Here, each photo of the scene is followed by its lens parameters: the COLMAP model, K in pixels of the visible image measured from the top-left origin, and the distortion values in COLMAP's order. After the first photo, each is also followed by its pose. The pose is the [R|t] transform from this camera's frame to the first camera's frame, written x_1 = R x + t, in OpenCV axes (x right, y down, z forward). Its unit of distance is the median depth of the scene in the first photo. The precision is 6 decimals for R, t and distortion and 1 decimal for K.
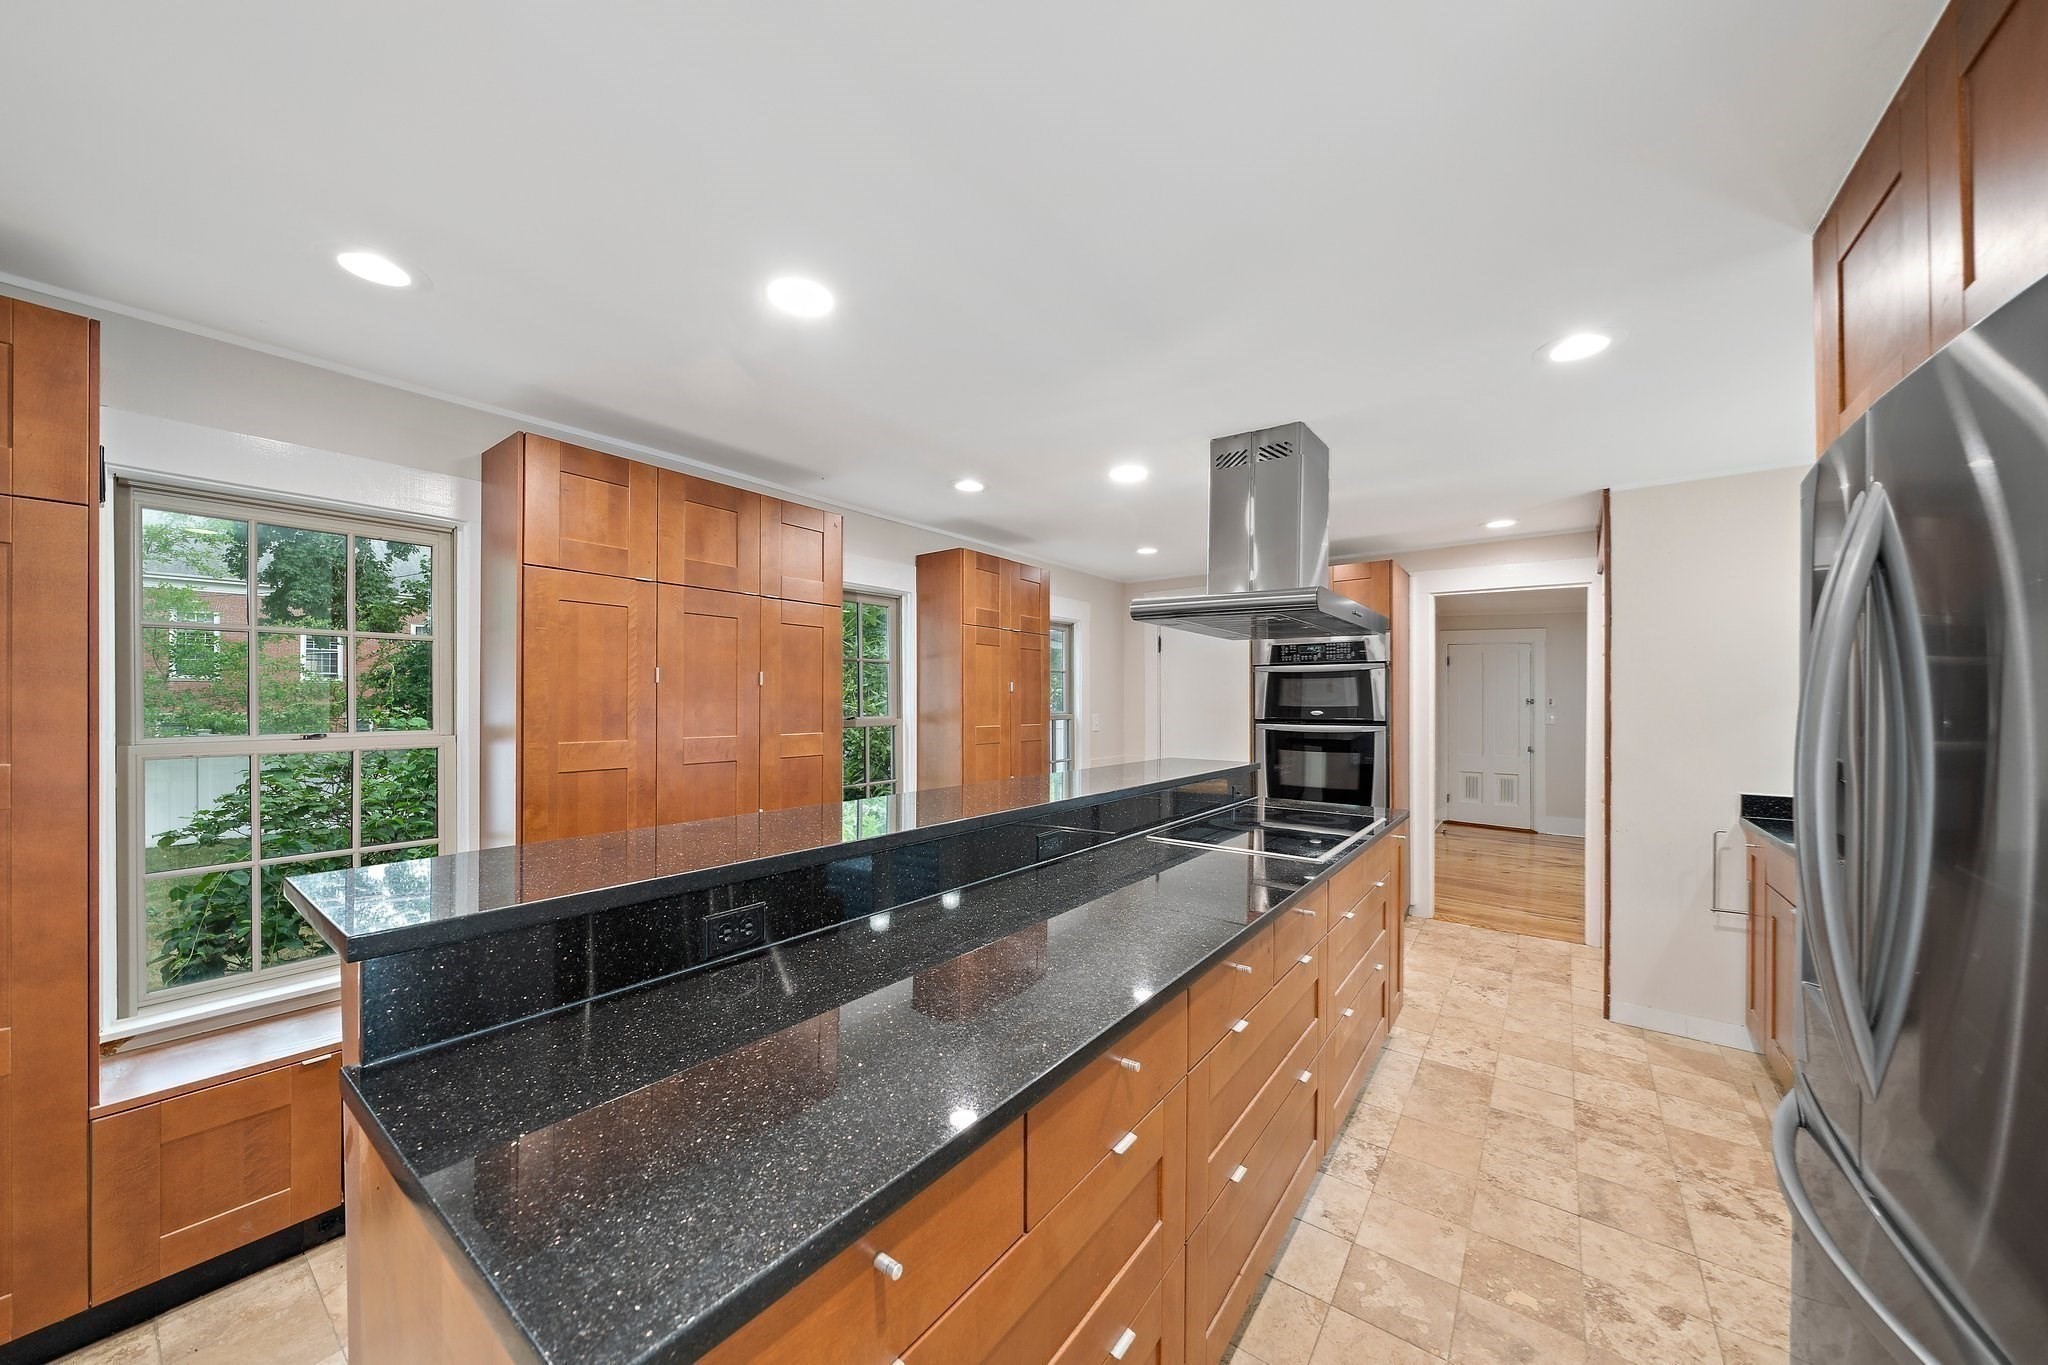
lens RADIAL K [[708.0, 0, 1012.3], [0, 708.0, 698.6], [0, 0, 1]] dist [-0.006834, 0.000518]
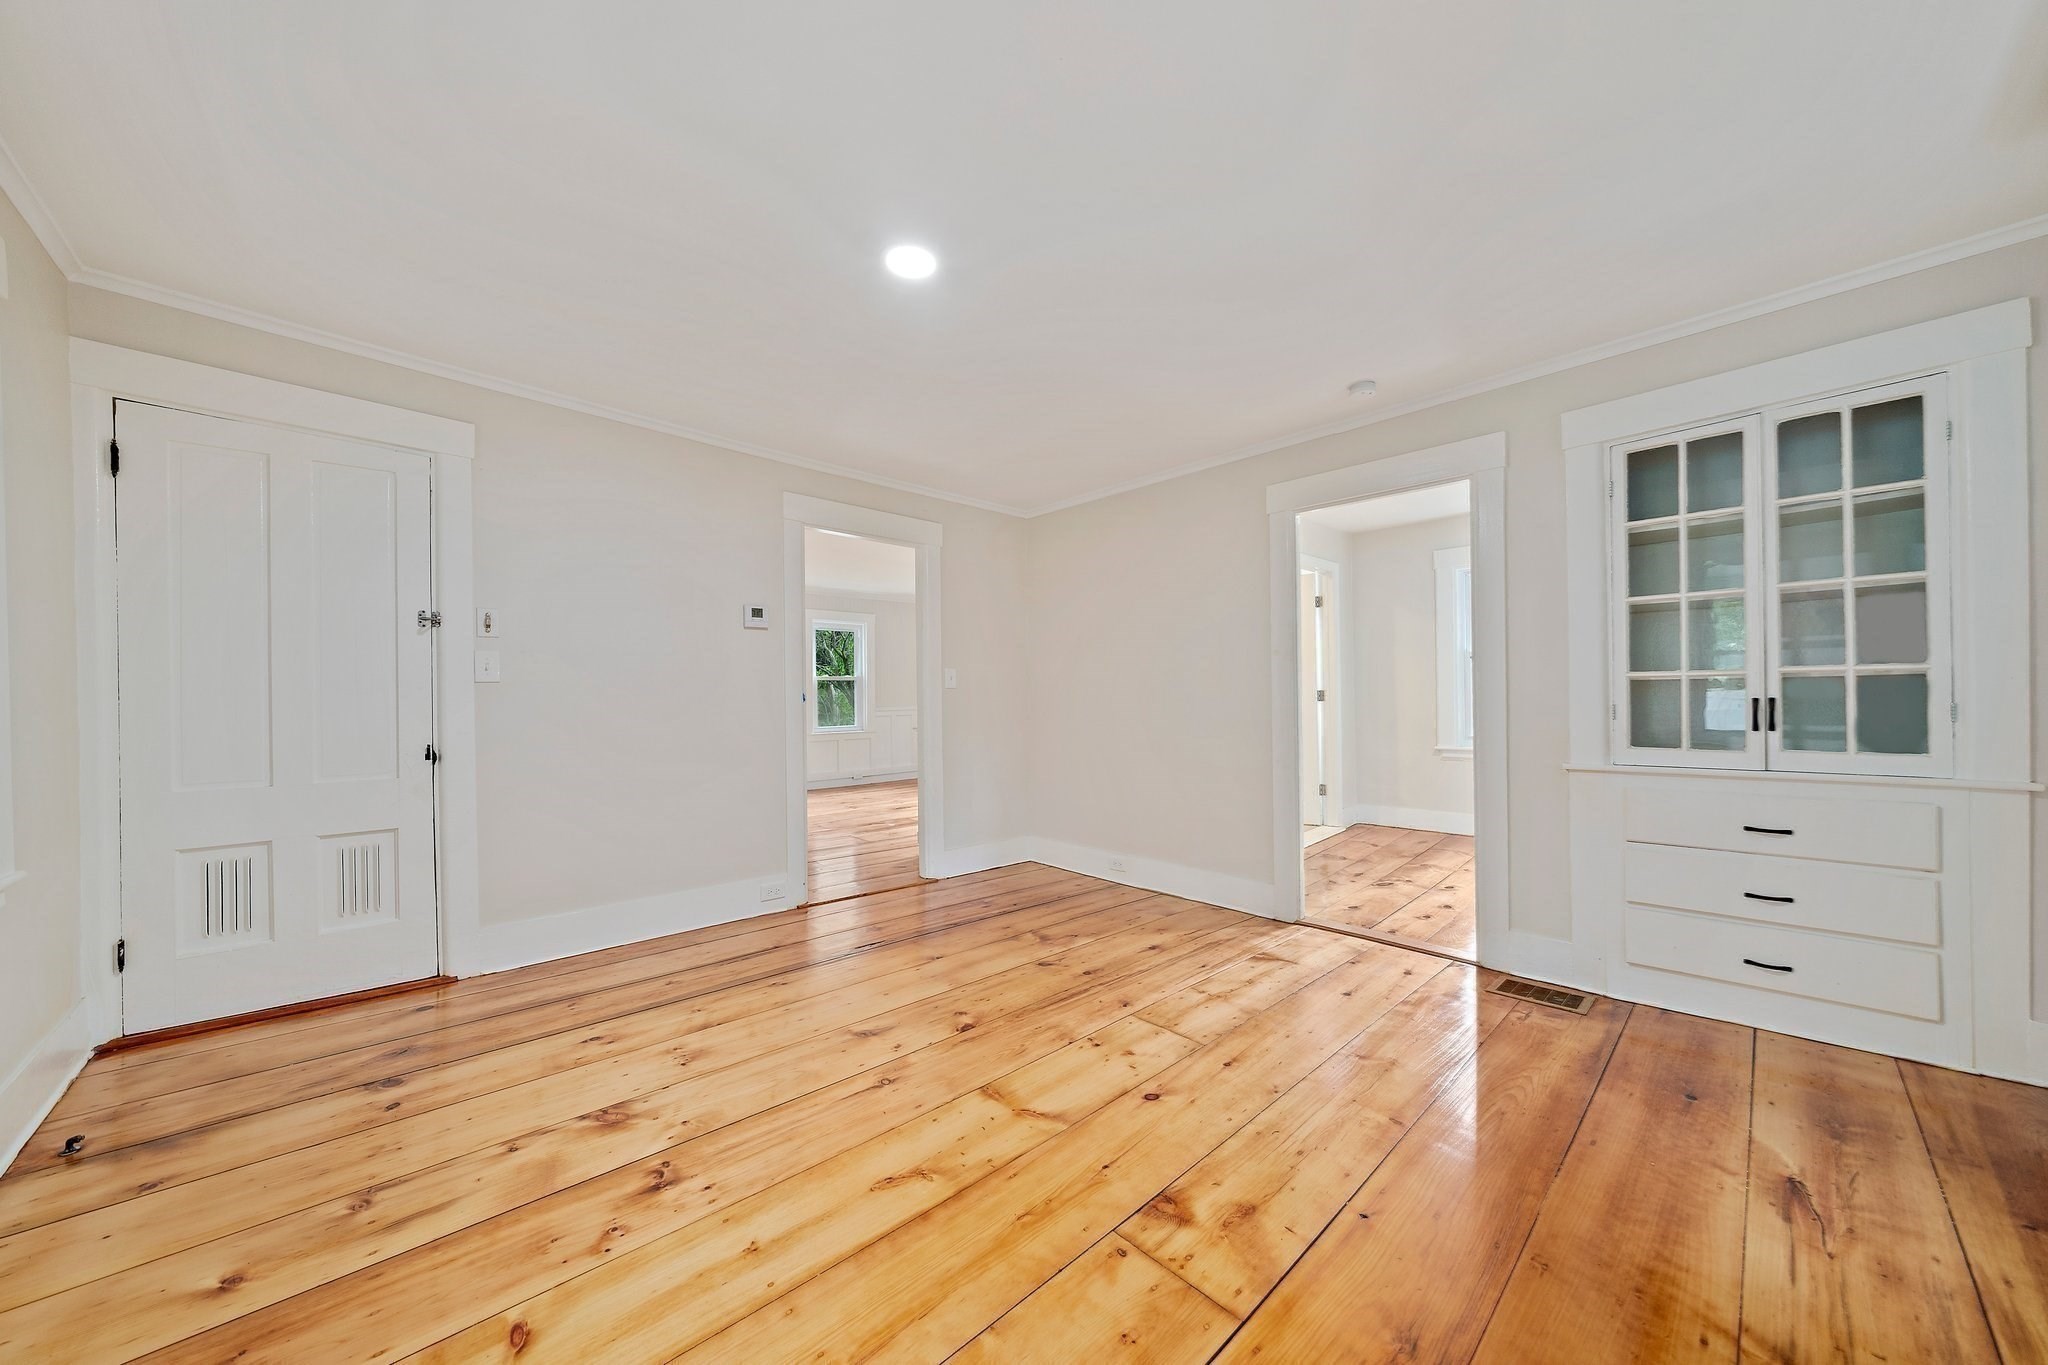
lens RADIAL K [[708.0, 0, 1028.0], [0, 708.0, 691.7], [0, 0, 1]] dist [-0.006834, 0.000518]
pose [[0.157735, -0.005136, 0.987468, 0.747268], [0.008584, 0.999956, 0.003830, 0.072792], [-0.987444, 0.007872, 0.157772, 1.121399]]
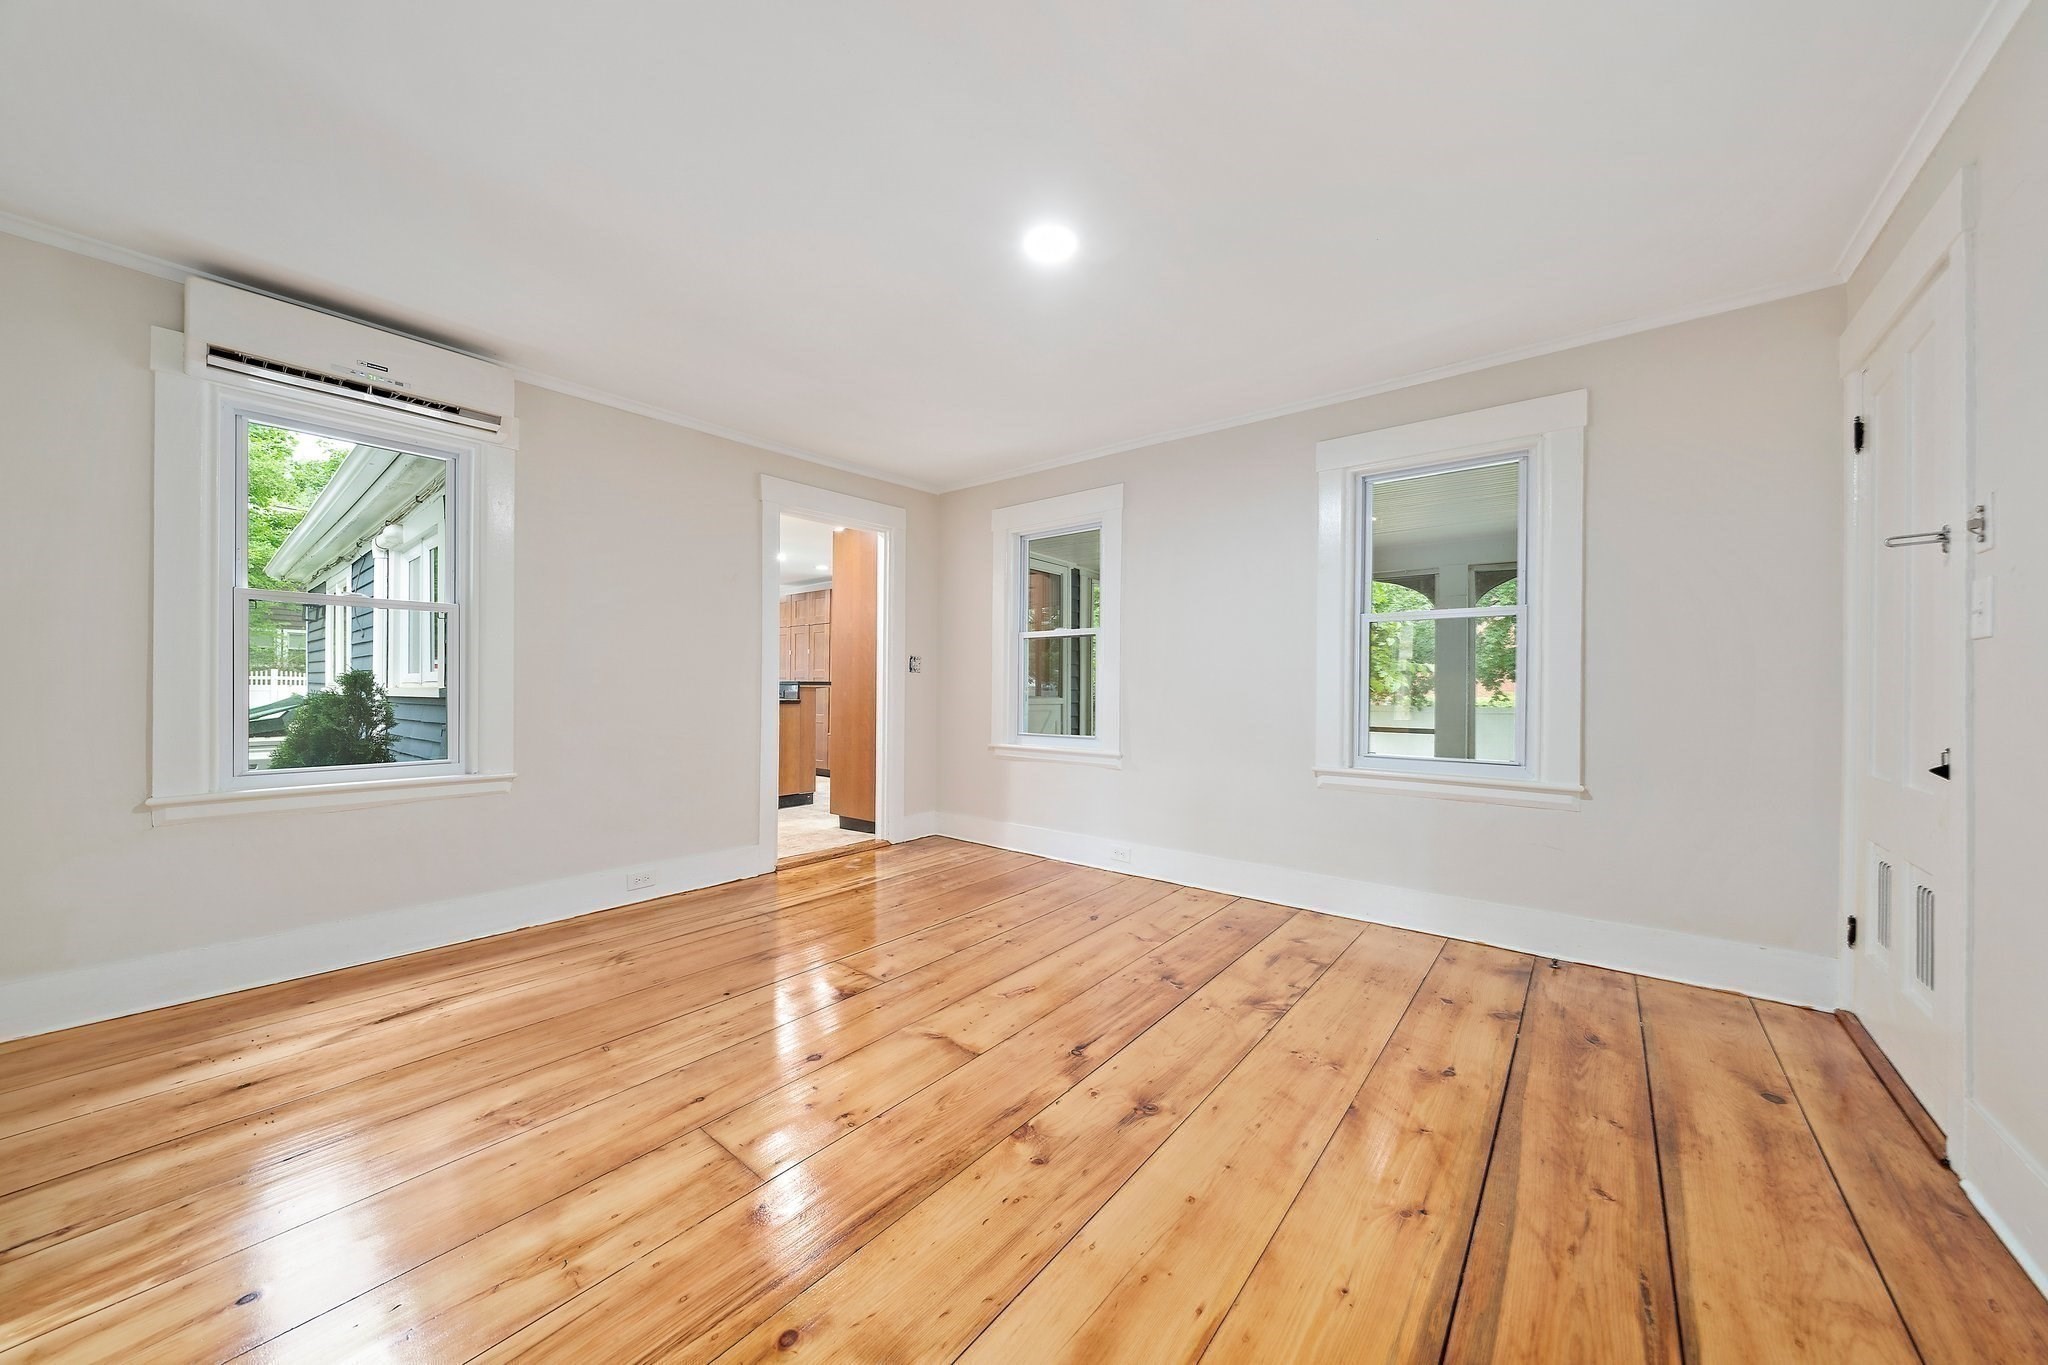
lens RADIAL K [[708.0, 0, 1036.5], [0, 708.0, 689.6], [0, 0, 1]] dist [-0.006834, 0.000518]
pose [[-0.018066, -0.007569, -0.999808, 1.653306], [-0.006099, 0.999954, -0.007460, 0.091740], [0.999818, 0.005963, -0.018111, 1.267946]]
